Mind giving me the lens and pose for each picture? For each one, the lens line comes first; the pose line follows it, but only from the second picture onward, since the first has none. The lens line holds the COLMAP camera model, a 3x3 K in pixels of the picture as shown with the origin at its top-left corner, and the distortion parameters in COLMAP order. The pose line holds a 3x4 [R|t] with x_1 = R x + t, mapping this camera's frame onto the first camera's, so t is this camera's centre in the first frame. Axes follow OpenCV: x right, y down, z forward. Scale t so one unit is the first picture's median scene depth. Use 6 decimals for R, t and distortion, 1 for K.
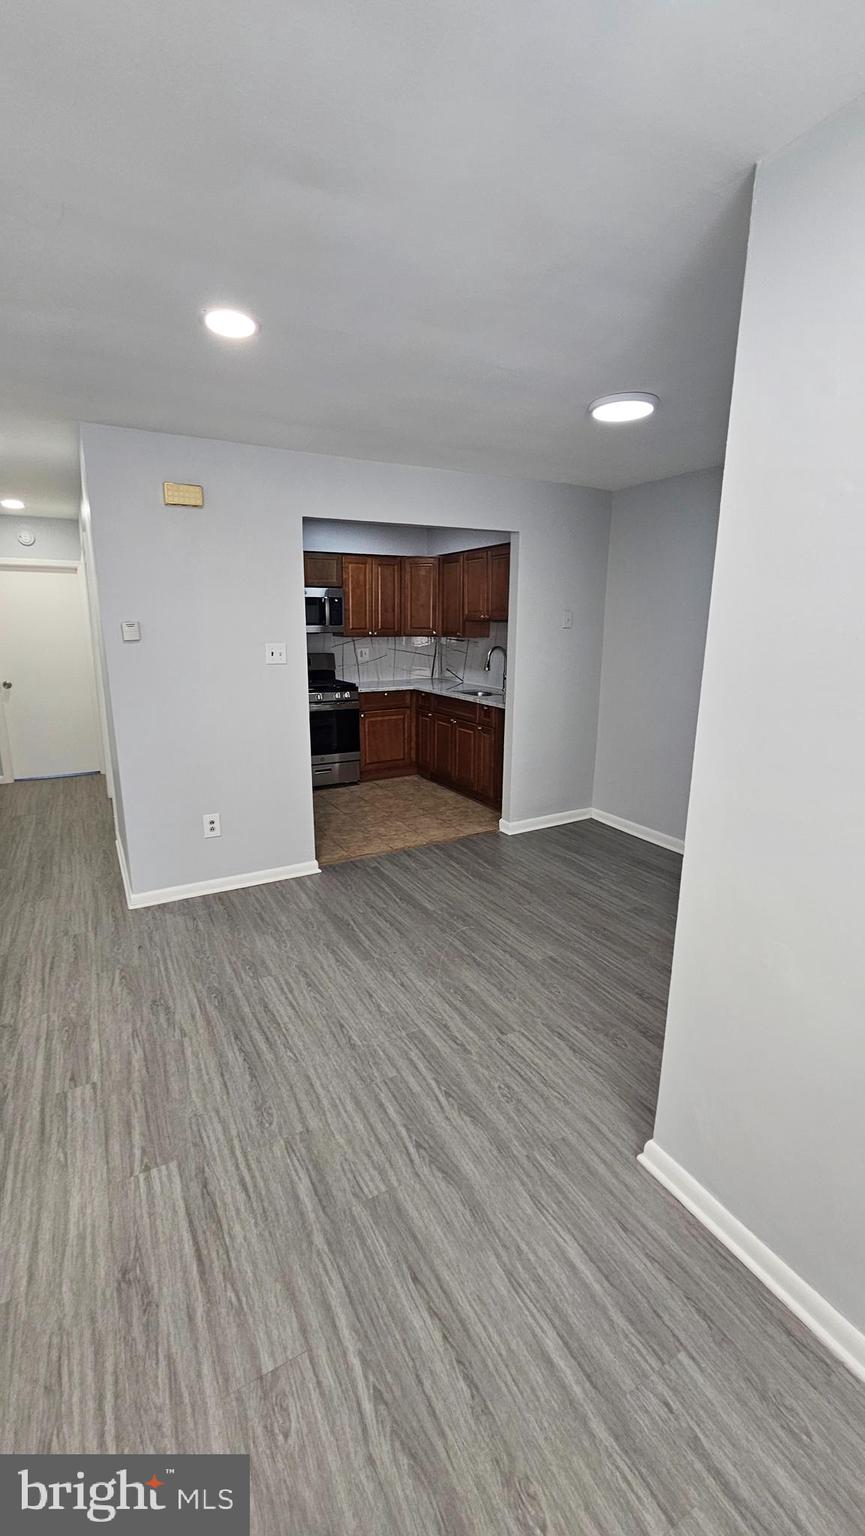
lens RADIAL K [[623.9, 0, 423.4], [0, 623.9, 763.1], [0, 0, 1]] dist [-0.001737, -0.001373]
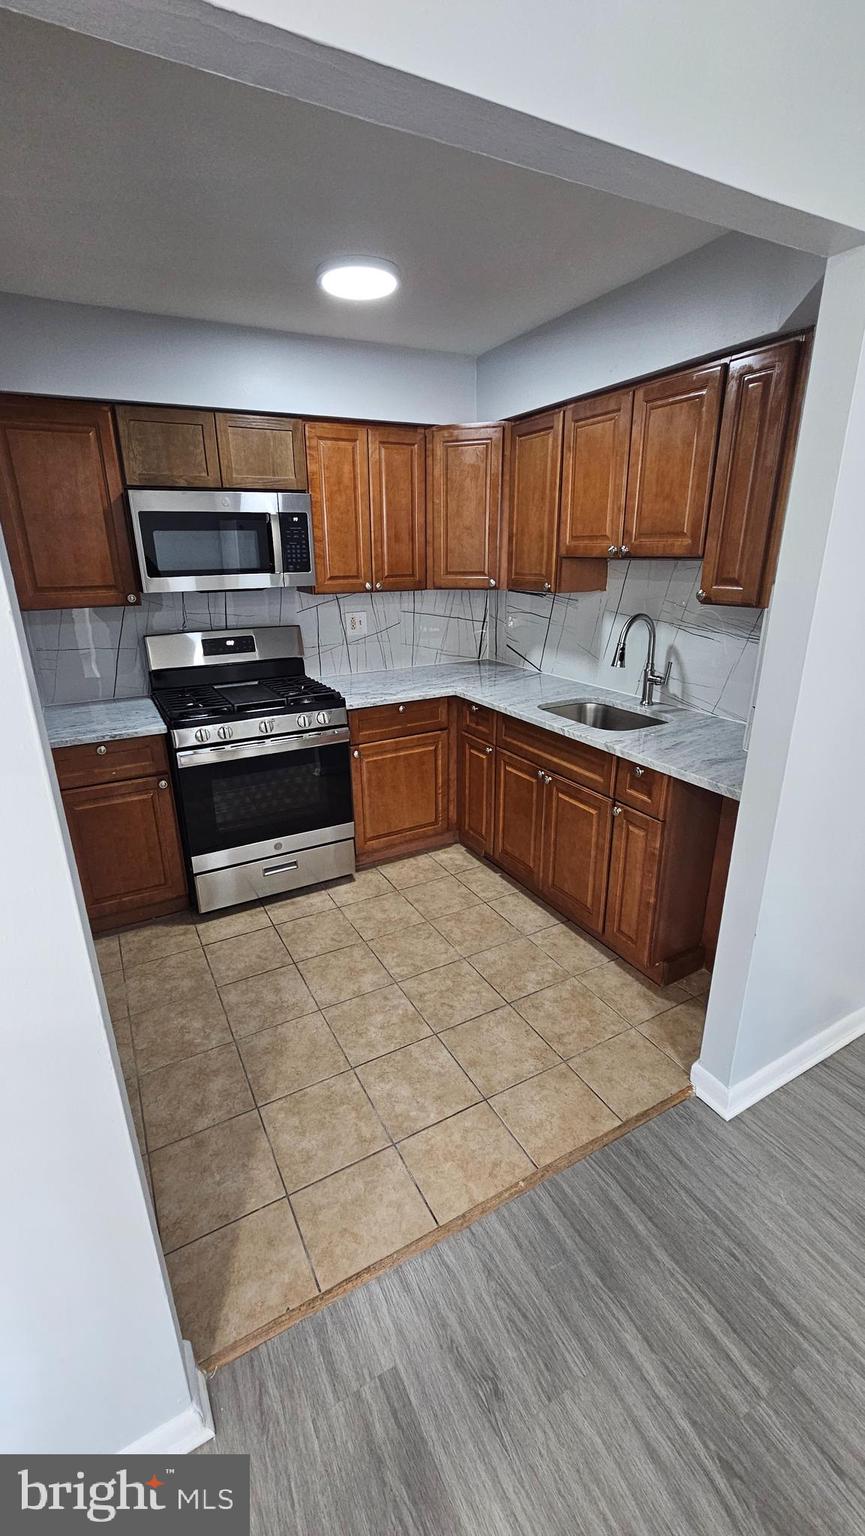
lens RADIAL K [[623.9, 0, 424.8], [0, 623.9, 764.0], [0, 0, 1]] dist [-0.001737, -0.001373]
pose [[0.999824, -0.014835, -0.011506, -0.062182], [0.015967, 0.994289, 0.105517, -0.208156], [0.009875, -0.105682, 0.994351, 0.856247]]
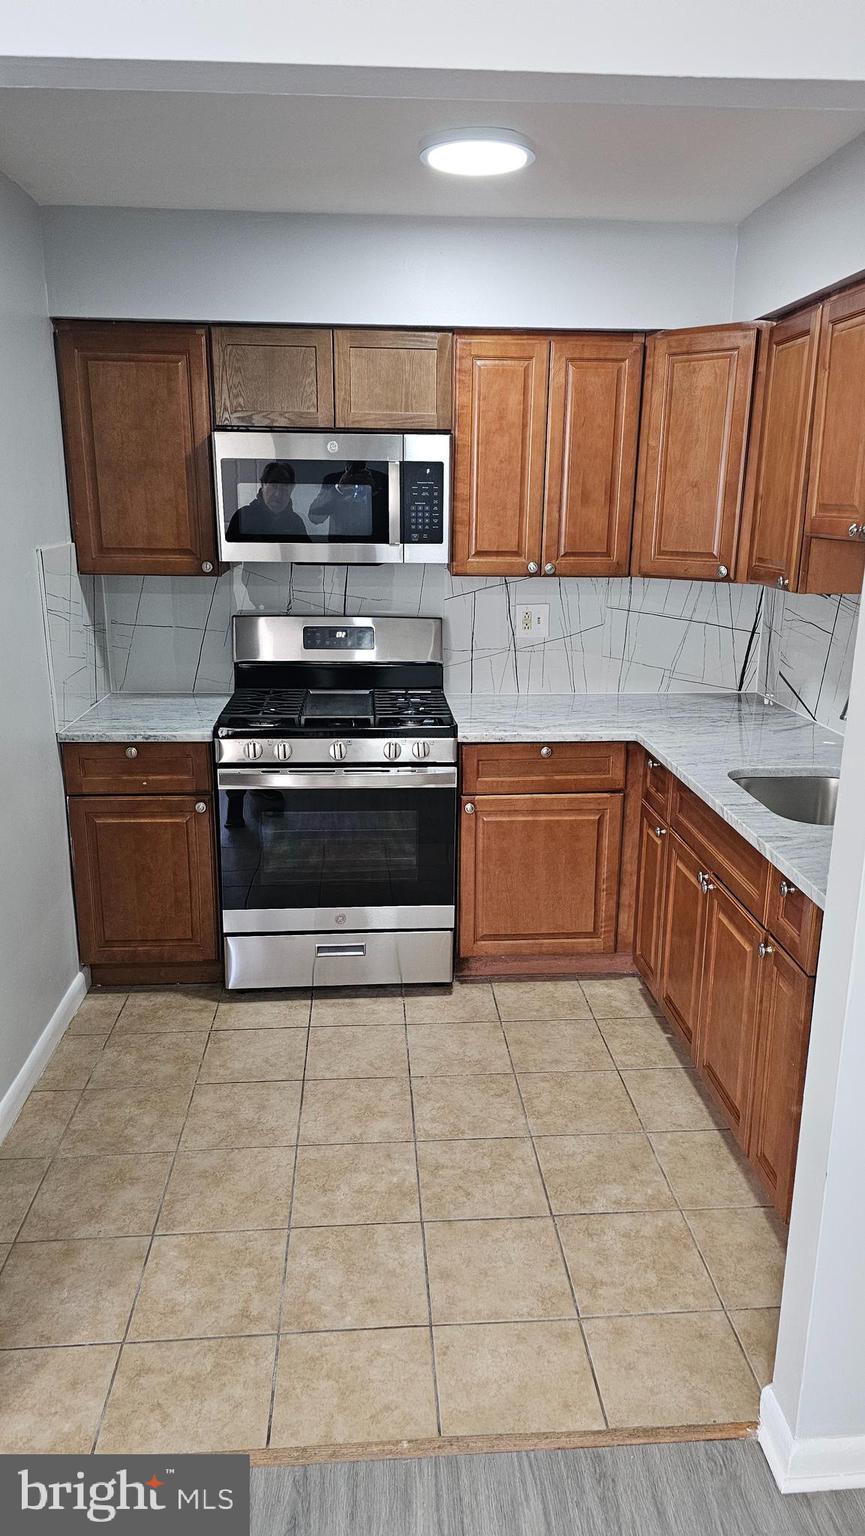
lens RADIAL K [[1023.9, 0, 443.5], [0, 1023.9, 784.1], [0, 0, 1]] dist [0.052725, -0.049181]
pose [[0.911924, 0.117090, -0.393299, 0.194628], [-0.100589, 0.992970, 0.062389, -0.213043], [0.397839, -0.017332, 0.917292, 0.817128]]
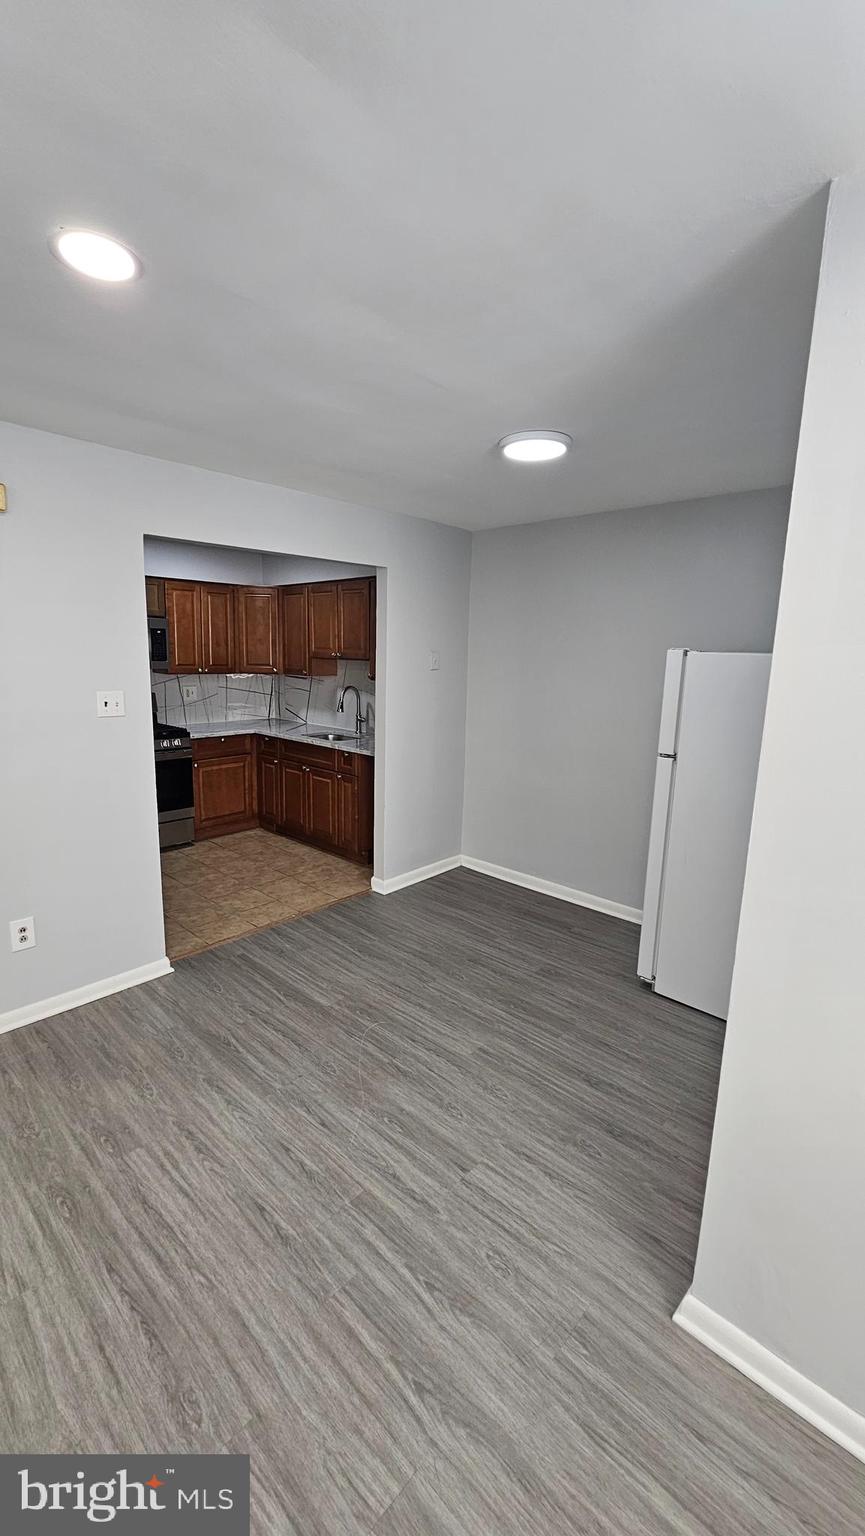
lens RADIAL K [[623.9, 0, 423.7], [0, 623.9, 763.9], [0, 0, 1]] dist [-0.001737, -0.001373]
pose [[0.950107, -0.036705, 0.309756, -0.113110], [0.050027, 0.998128, -0.035174, -0.055017], [-0.307885, 0.048915, 0.950165, 0.144920]]
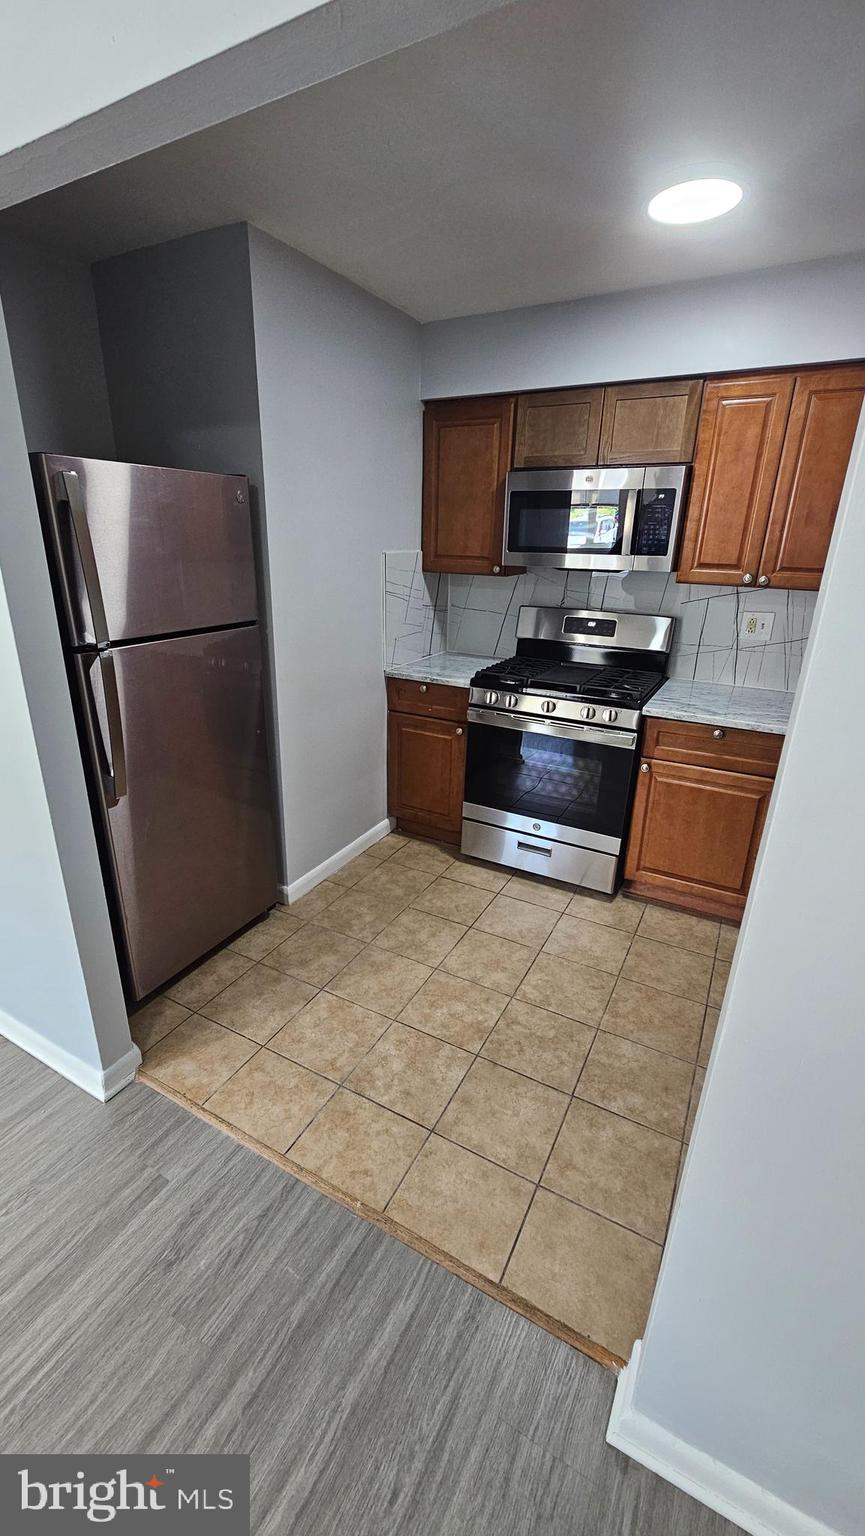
lens RADIAL K [[623.9, 0, 420.2], [0, 623.9, 765.9], [0, 0, 1]] dist [-0.001737, -0.001373]
pose [[0.535588, 0.300016, -0.789390, 0.288127], [-0.208216, 0.952821, 0.220859, -0.244627], [0.818408, 0.046074, 0.572787, 1.066267]]
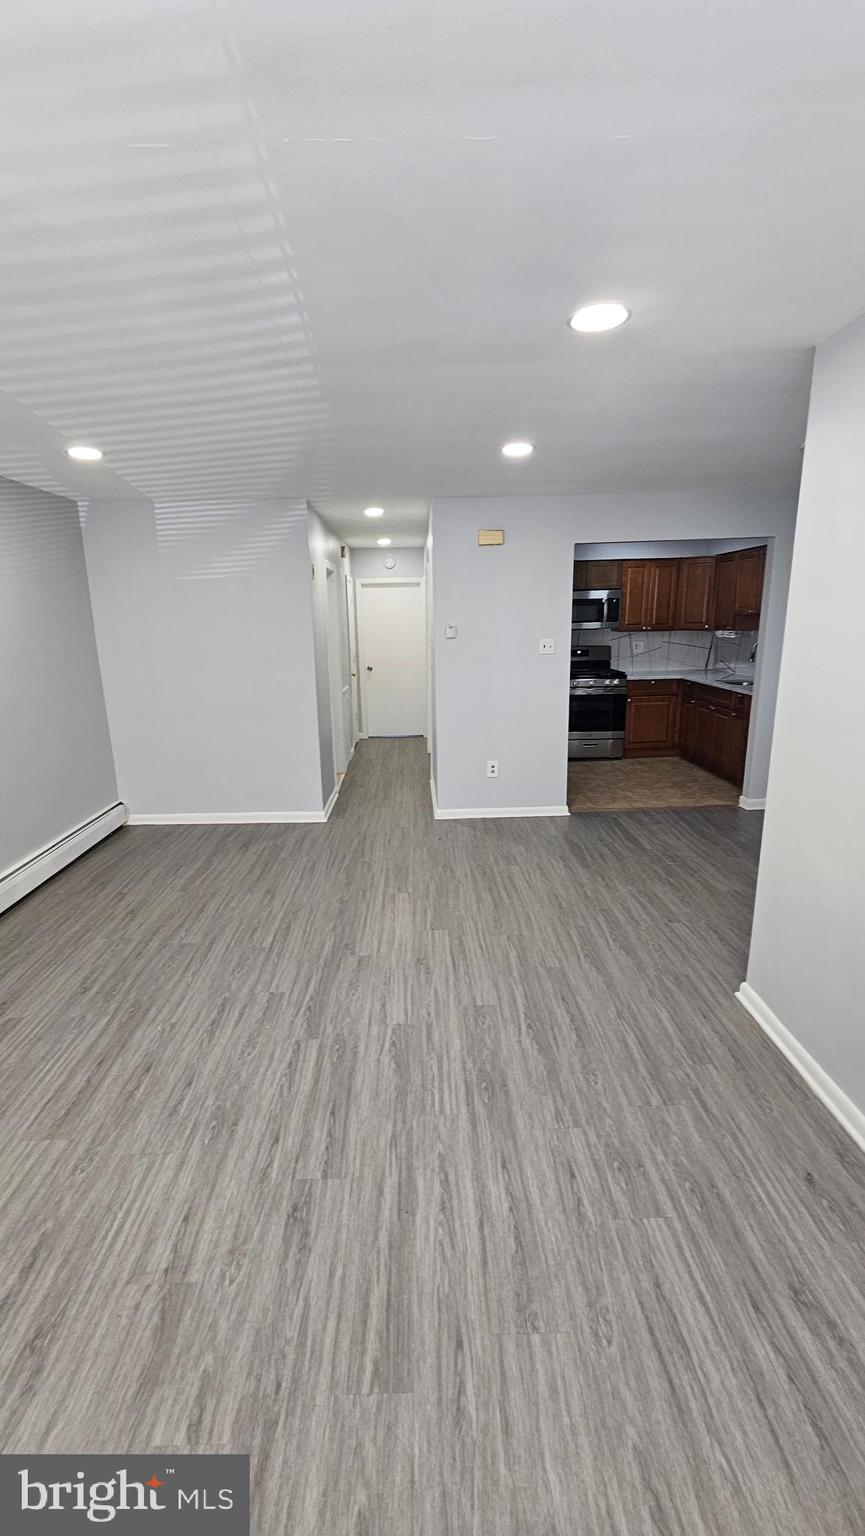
lens RADIAL K [[623.9, 0, 425.6], [0, 623.9, 763.0], [0, 0, 1]] dist [-0.001737, -0.001373]
pose [[0.888149, 0.083569, -0.451893, 0.169645], [-0.078456, 0.996464, 0.030080, 0.059305], [0.452809, 0.008738, 0.891565, -0.338607]]
